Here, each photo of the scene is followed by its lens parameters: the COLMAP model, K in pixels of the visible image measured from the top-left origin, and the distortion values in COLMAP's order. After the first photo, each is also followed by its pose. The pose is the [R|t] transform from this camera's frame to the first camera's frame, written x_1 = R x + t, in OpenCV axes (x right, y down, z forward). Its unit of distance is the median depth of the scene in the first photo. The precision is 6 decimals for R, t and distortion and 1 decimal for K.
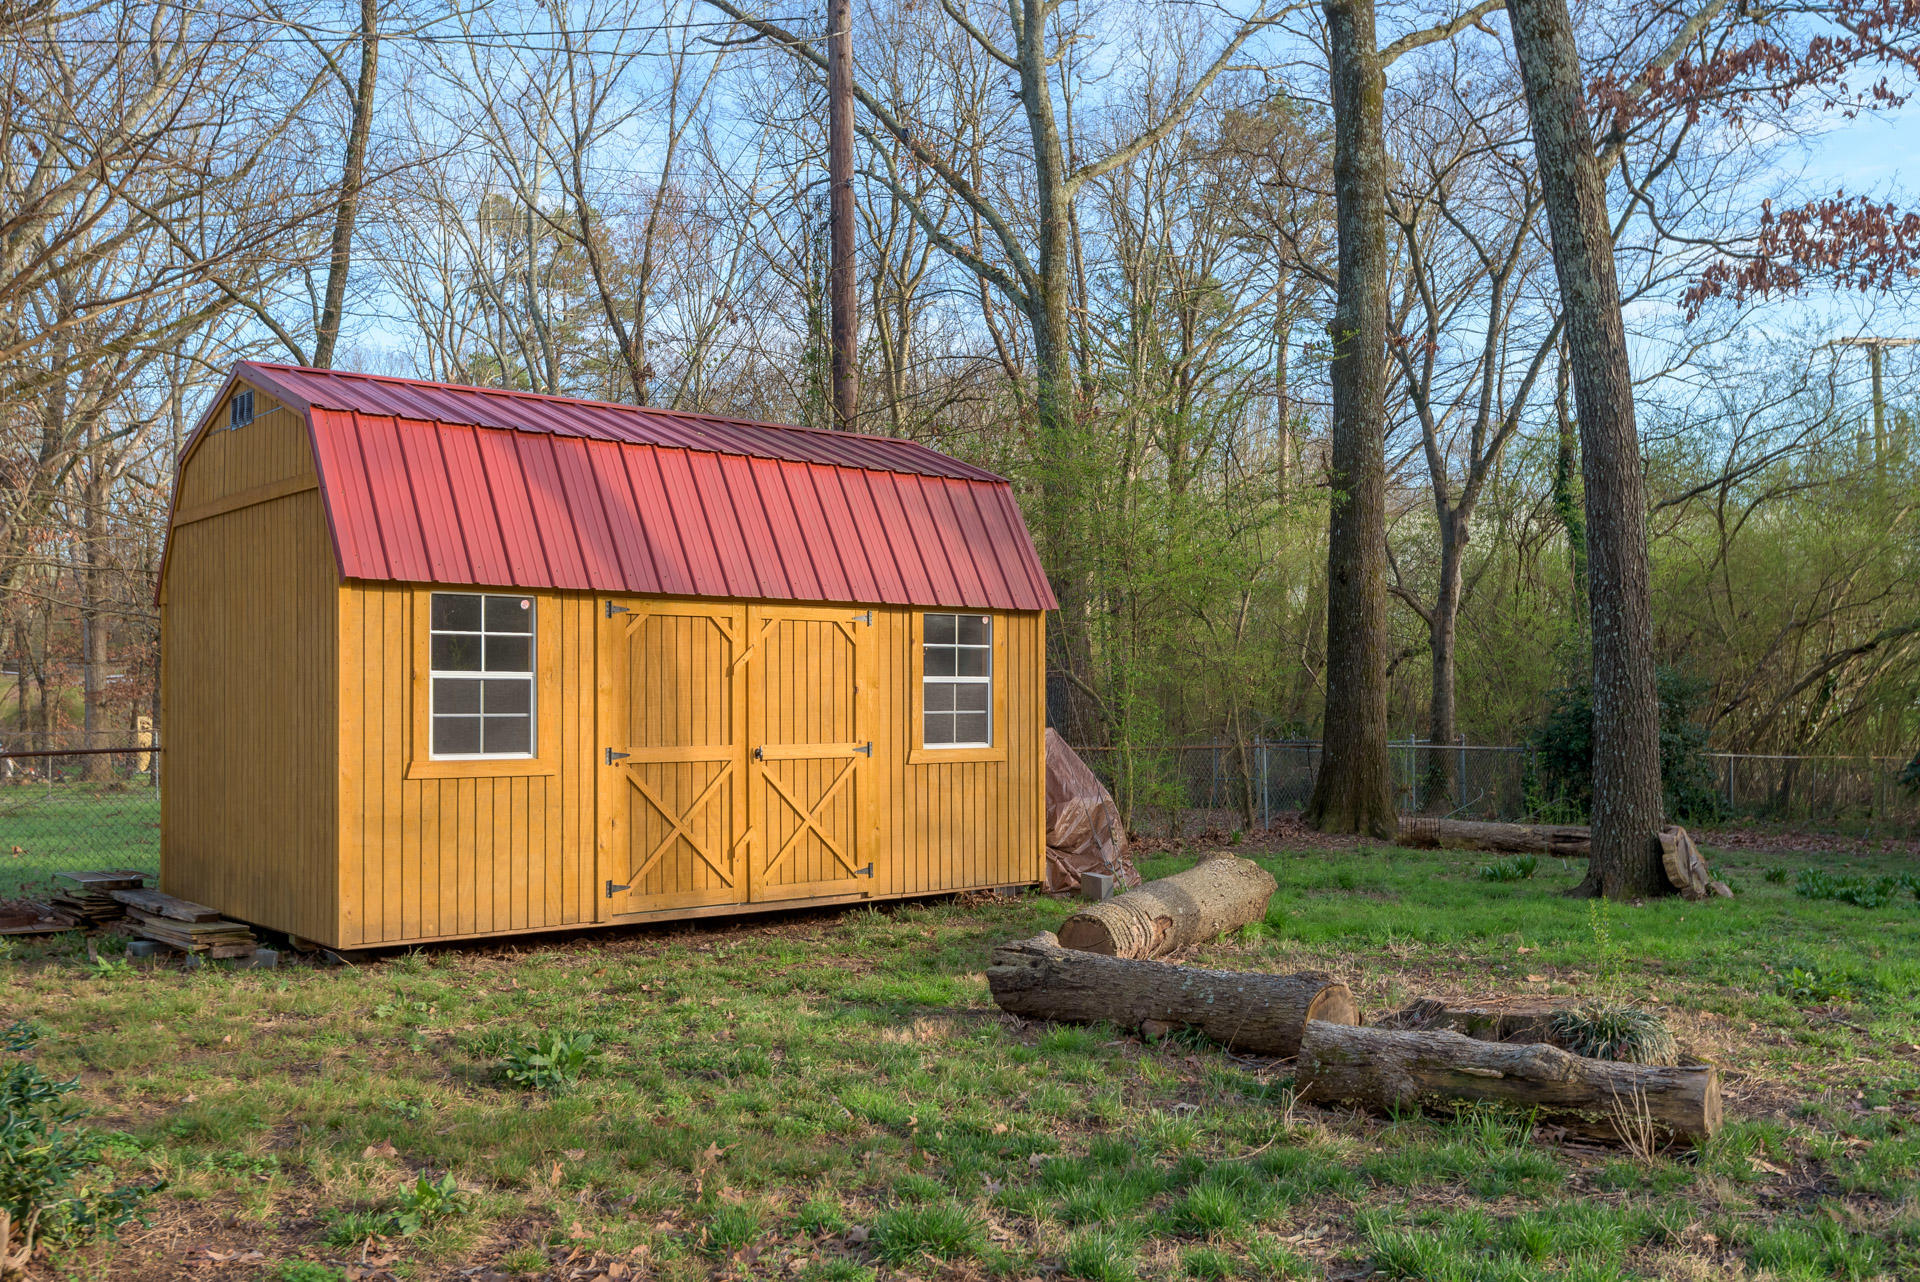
lens RADIAL K [[1862.8, 0, 921.0], [0, 1862.8, 646.5], [0, 0, 1]] dist [0.022368, -0.005737]
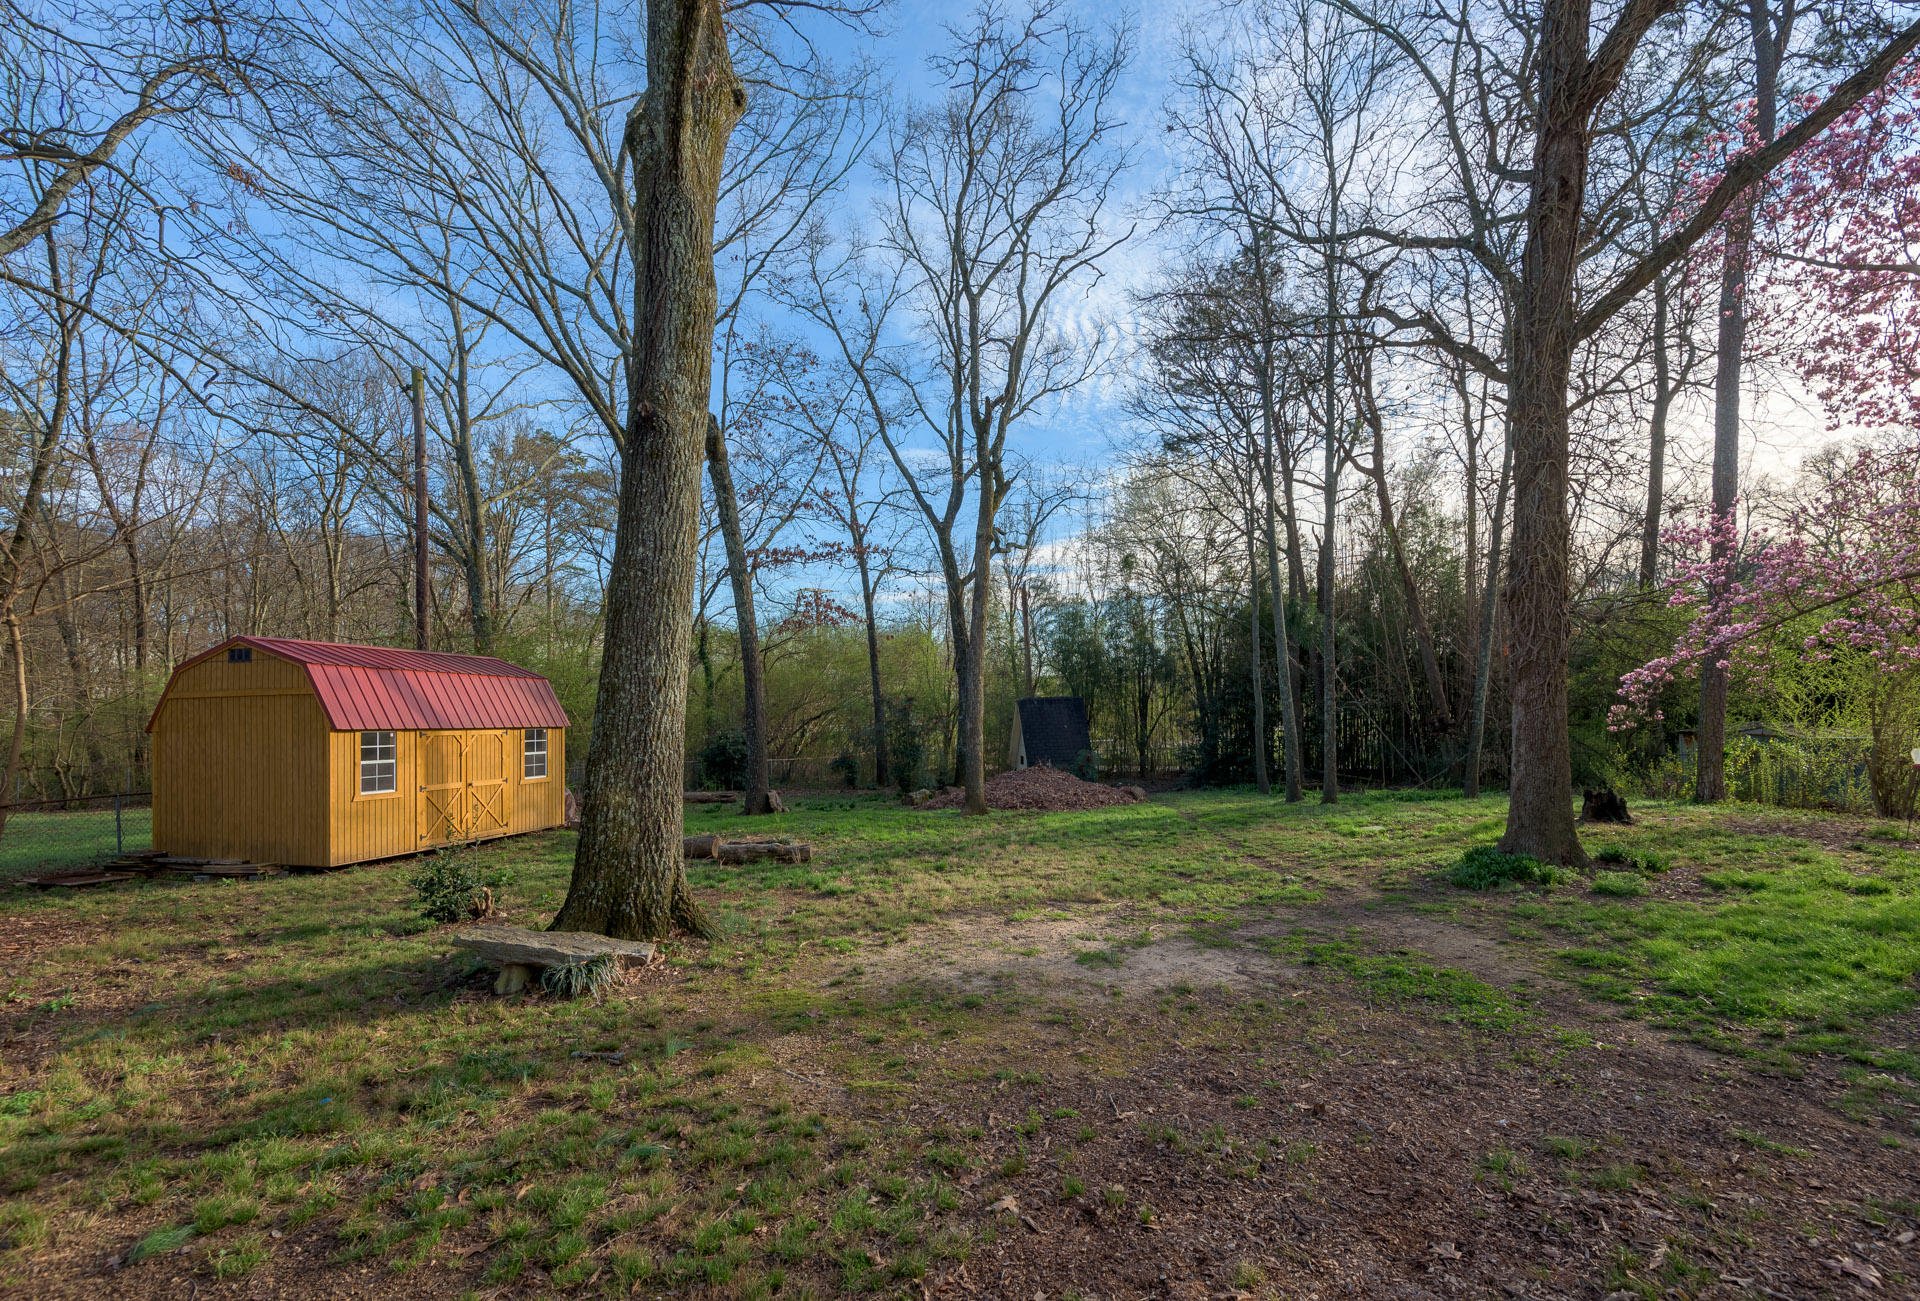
lens RADIAL K [[1410.0, 0, 960.0], [0, 1410.0, 650.5], [0, 0, 1]] dist [-0.000411, -0.000418]
pose [[0.826922, -0.007270, 0.562269, -0.664609], [0.010756, 0.999938, -0.002890, -0.126915], [-0.562213, 0.008438, 0.826949, -1.128040]]
